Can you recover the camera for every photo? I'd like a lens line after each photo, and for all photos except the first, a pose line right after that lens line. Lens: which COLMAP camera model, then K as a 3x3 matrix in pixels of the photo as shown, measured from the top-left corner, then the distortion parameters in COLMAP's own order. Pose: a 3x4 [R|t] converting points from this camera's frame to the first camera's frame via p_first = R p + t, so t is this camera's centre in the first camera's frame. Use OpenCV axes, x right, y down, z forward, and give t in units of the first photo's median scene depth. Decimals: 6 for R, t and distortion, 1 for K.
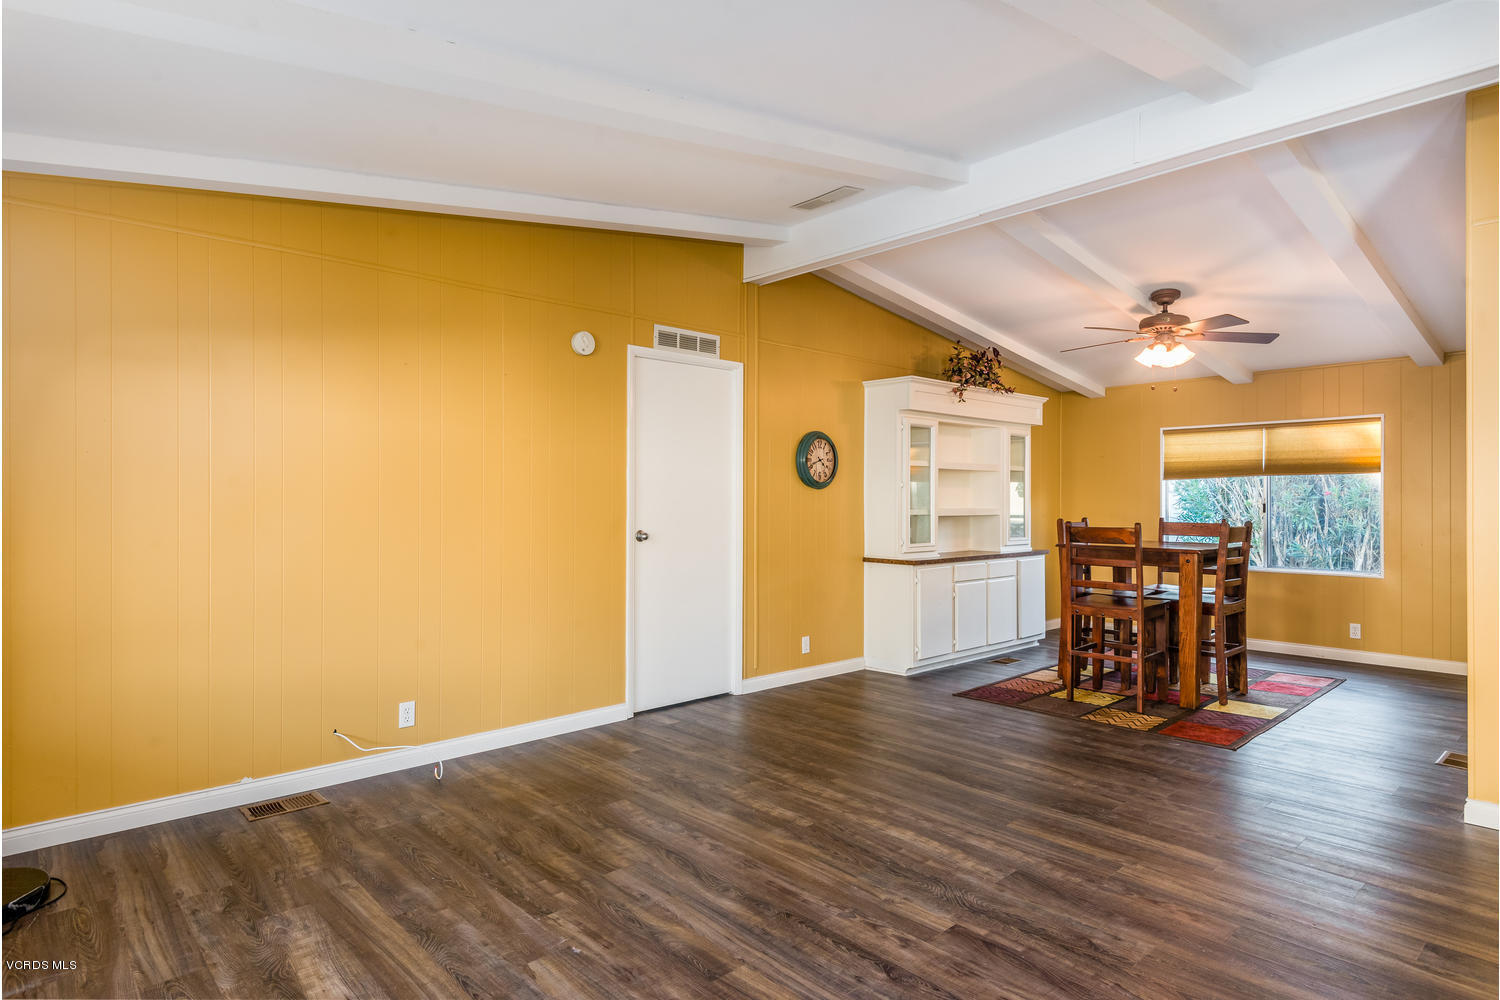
lens RADIAL K [[758.7, 0, 750.0], [0, 758.7, 500.0], [0, 0, 1]] dist [-0.000408, -0.016116]
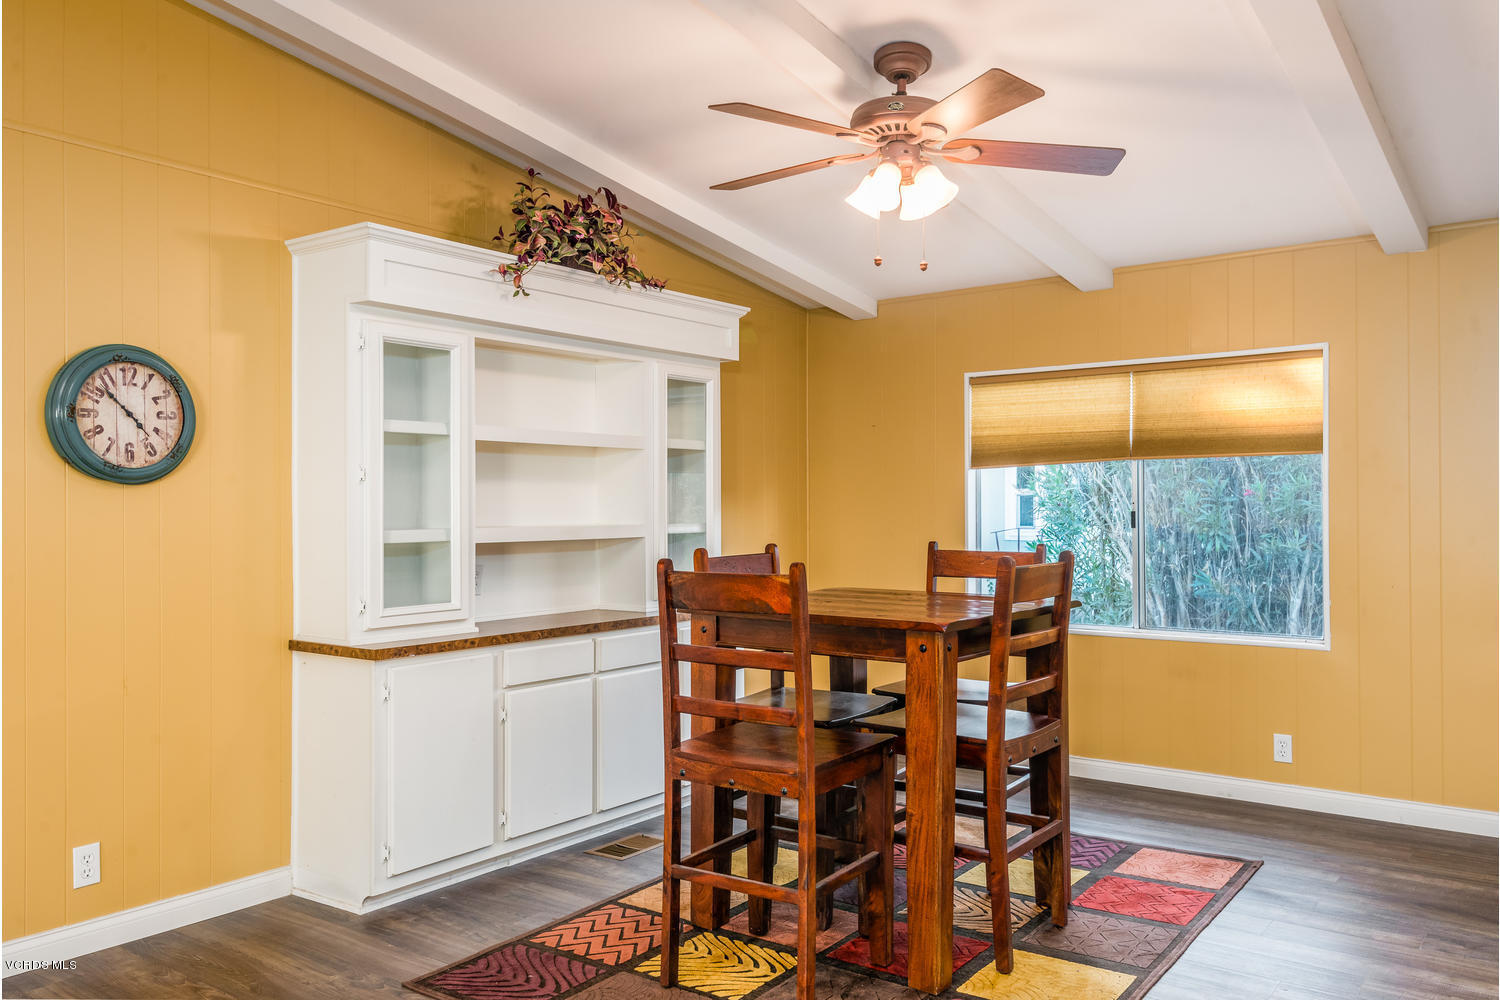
lens RADIAL K [[1079.0, 0, 750.0], [0, 1079.0, 500.0], [0, 0, 1]] dist [-0.001522, -0.000716]
pose [[0.979269, -0.003696, 0.202529, 0.277237], [0.004789, 0.999976, -0.004906, -0.001117], [-0.202506, 0.005774, 0.979264, 0.323928]]
